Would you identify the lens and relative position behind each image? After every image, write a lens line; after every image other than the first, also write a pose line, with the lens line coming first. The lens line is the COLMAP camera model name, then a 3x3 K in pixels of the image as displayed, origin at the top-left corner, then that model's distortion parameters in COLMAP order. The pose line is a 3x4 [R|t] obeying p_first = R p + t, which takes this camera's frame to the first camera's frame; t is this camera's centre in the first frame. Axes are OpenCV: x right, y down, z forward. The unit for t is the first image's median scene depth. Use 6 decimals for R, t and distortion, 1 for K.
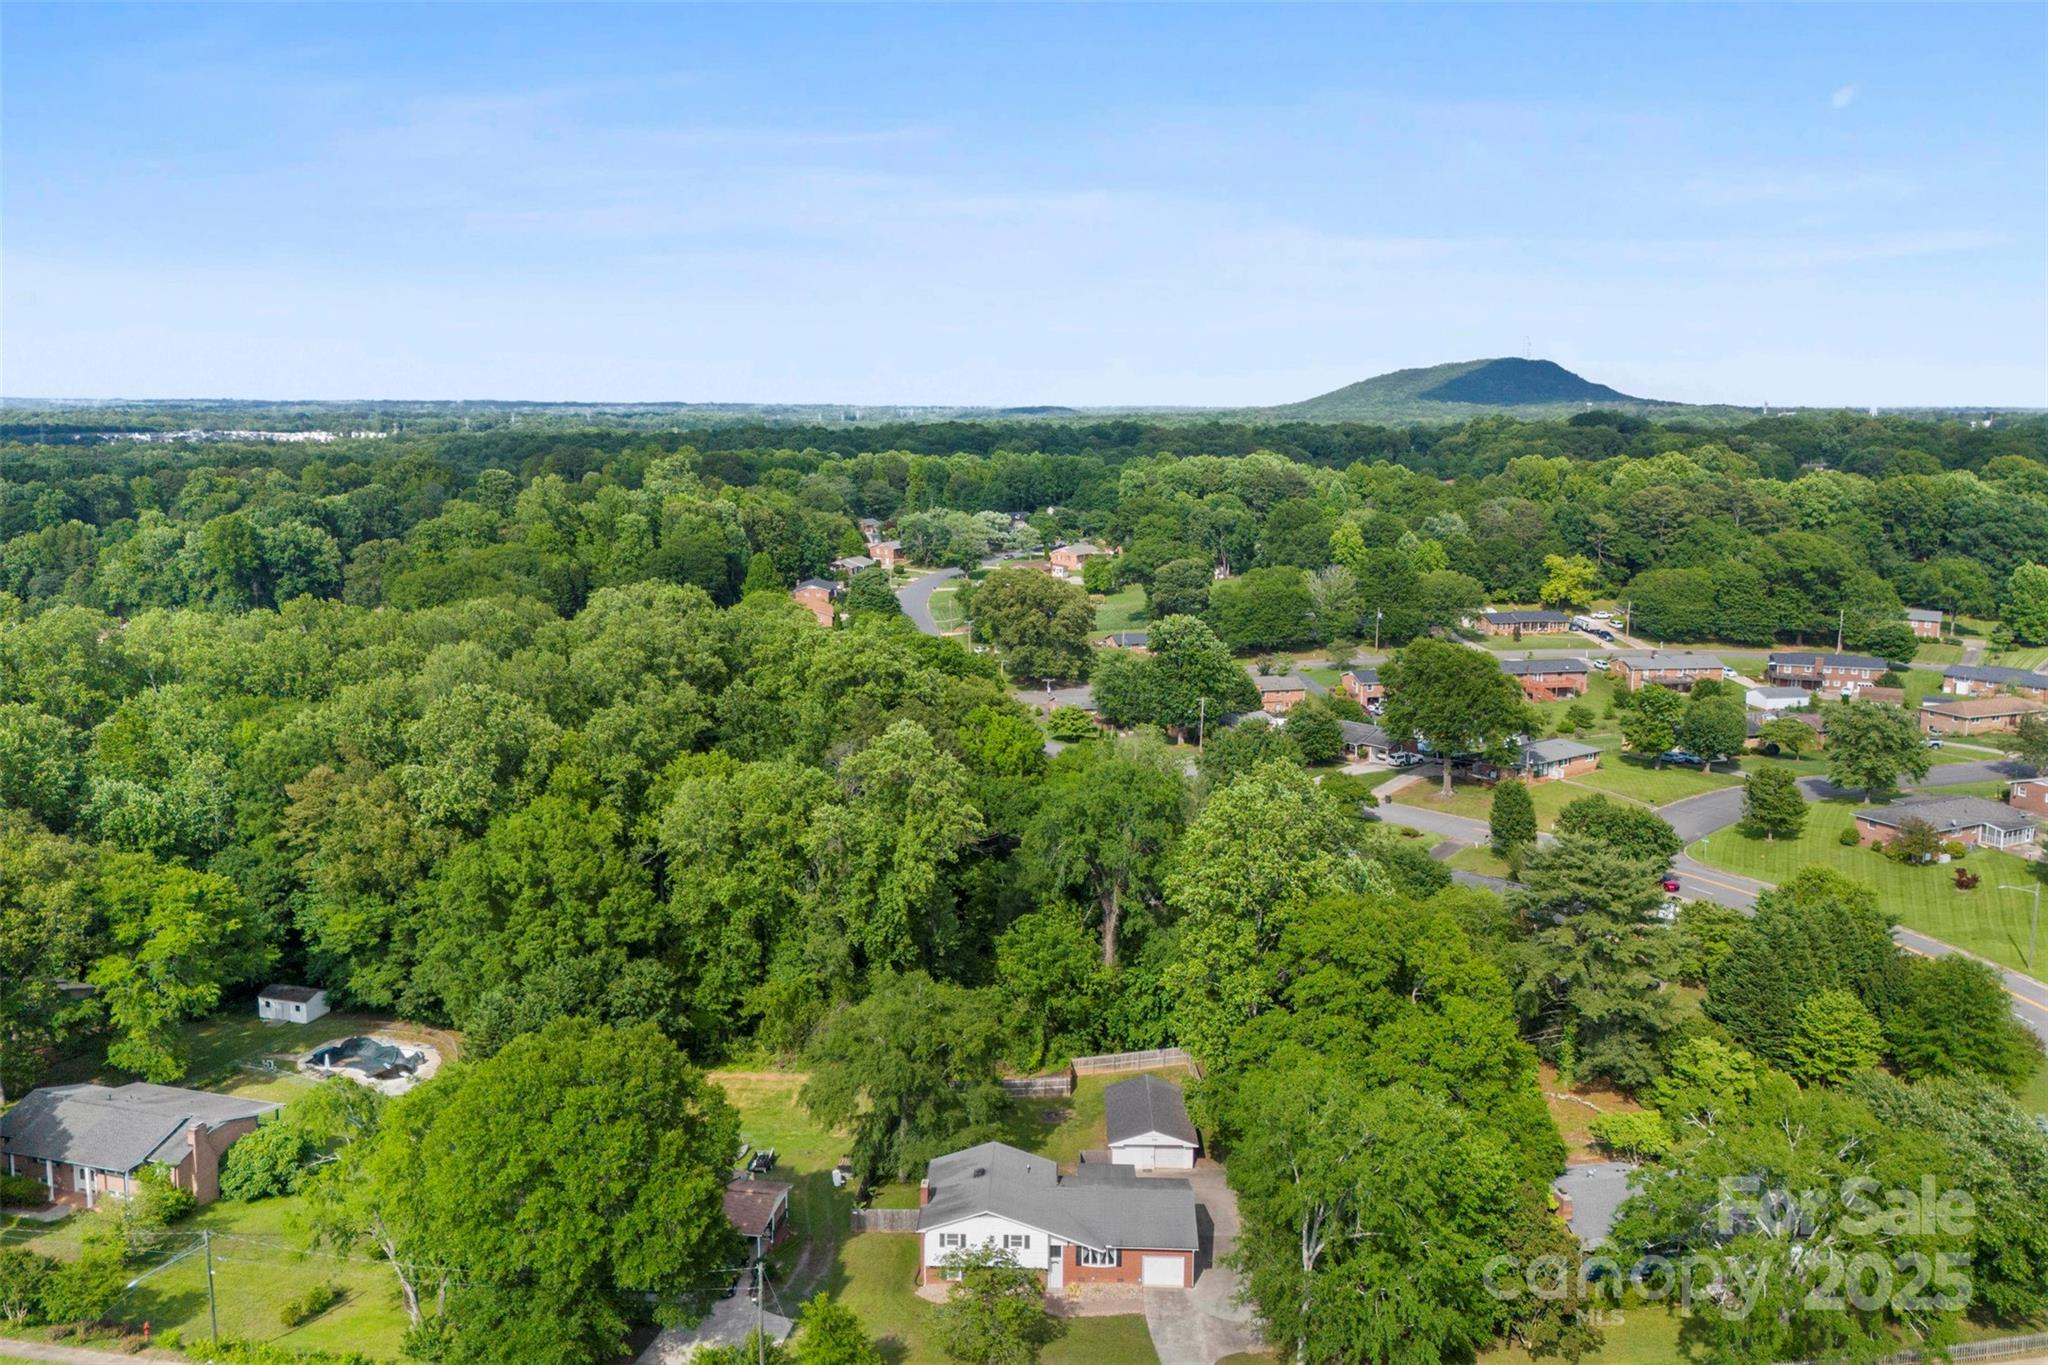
lens RADIAL K [[1533.7, 0, 1025.9], [0, 1533.7, 581.3], [0, 0, 1]] dist [0.099486, -0.167993]
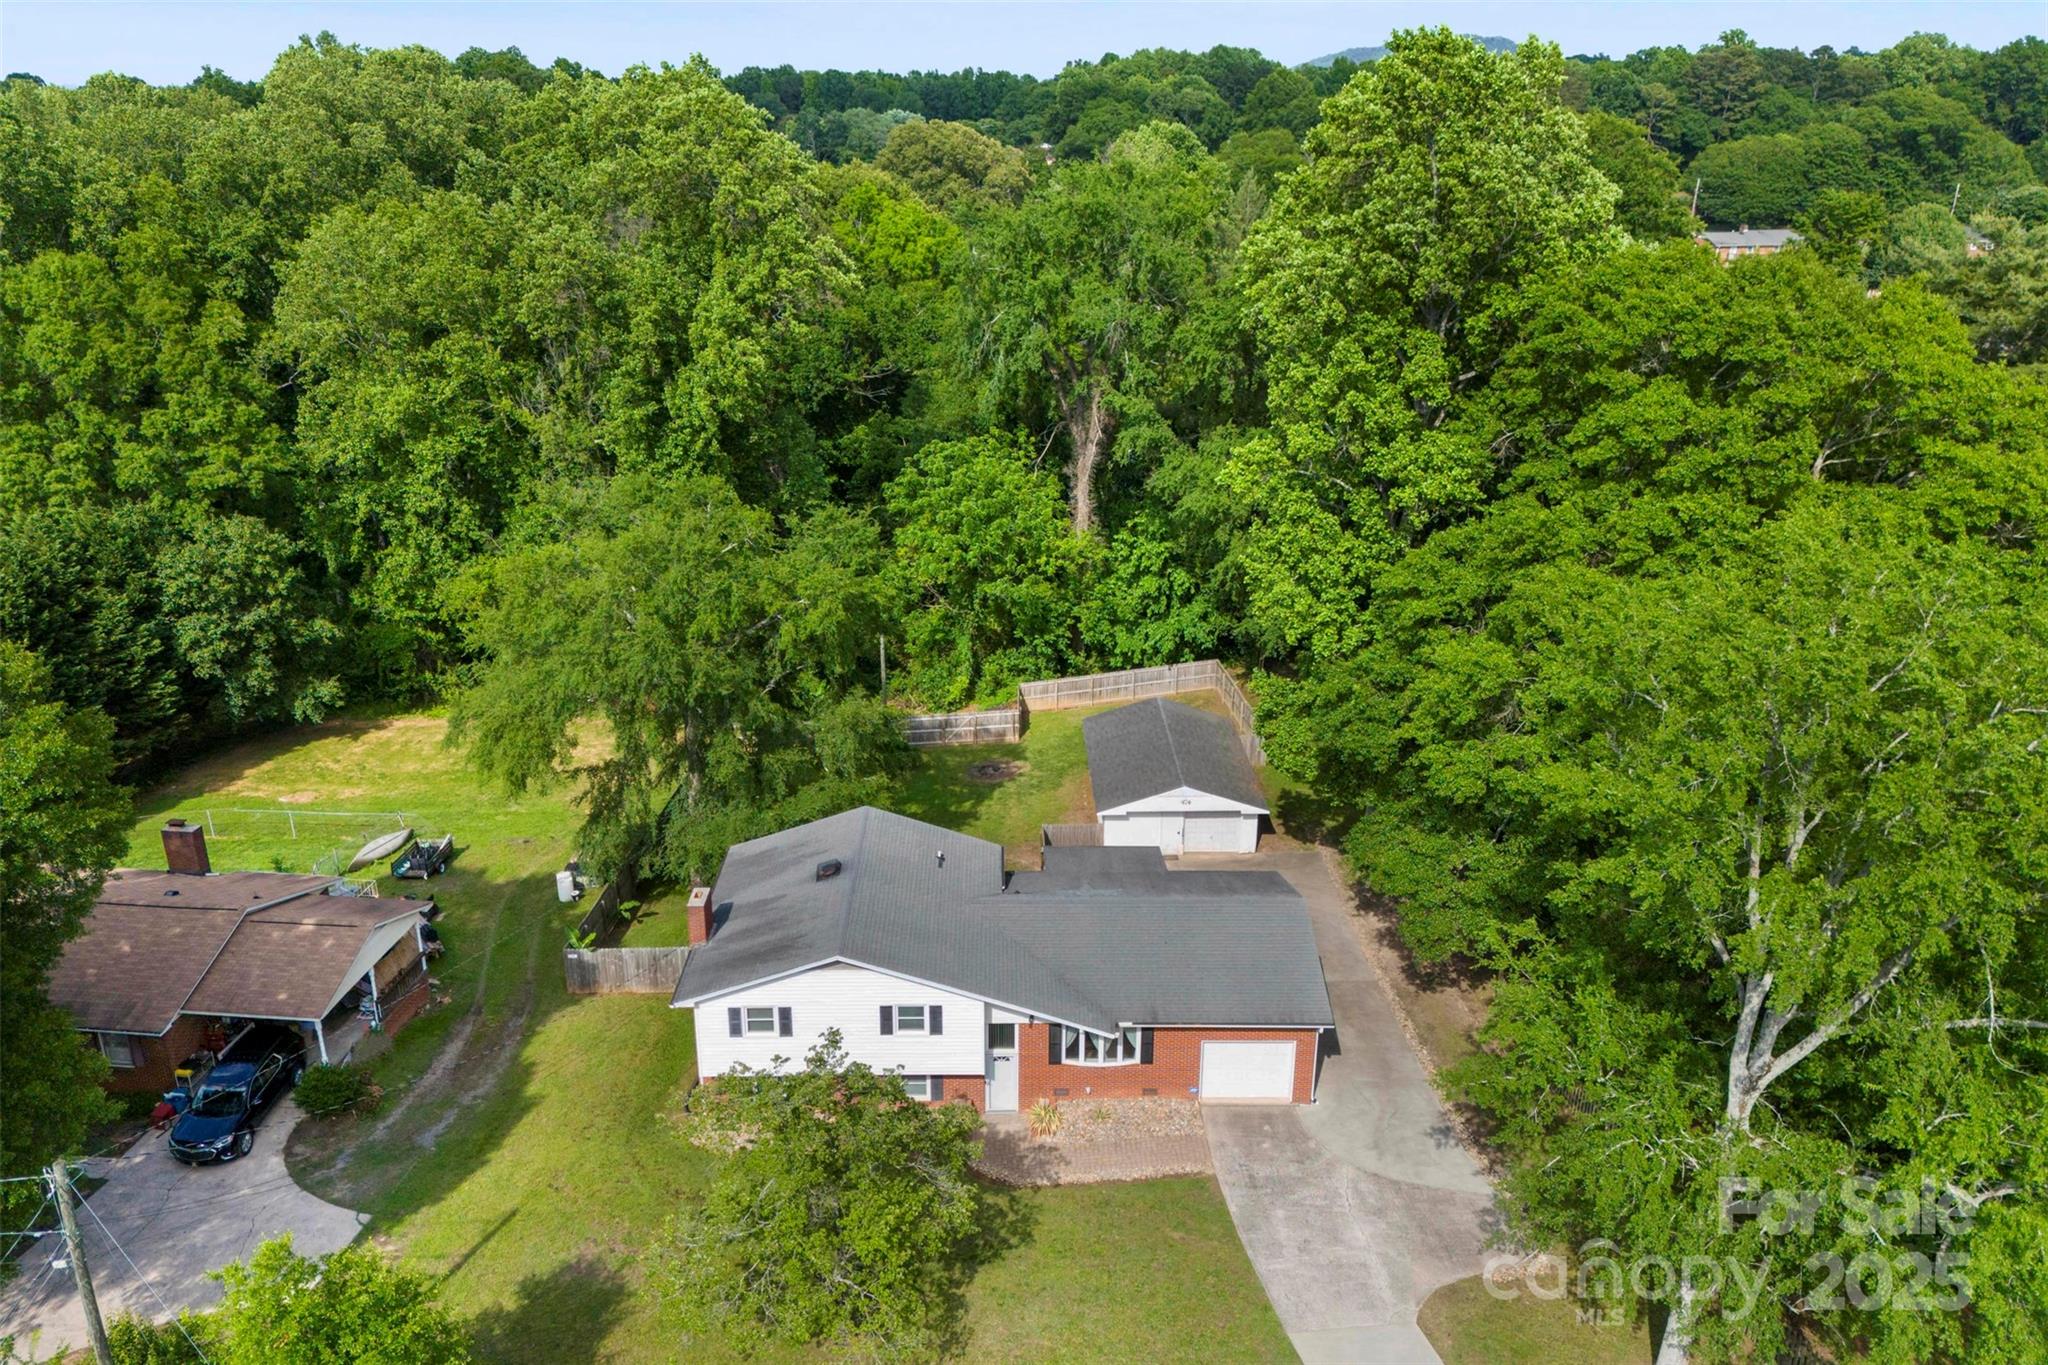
lens RADIAL K [[1507.4, 0, 1024.0], [0, 1507.4, 682.5], [0, 0, 1]] dist [0.108111, -0.150033]
pose [[0.998882, -0.016349, 0.044353, 0.006203], [0.005057, 0.969863, 0.243598, 0.178624], [-0.046999, -0.243102, 0.968862, 0.471368]]
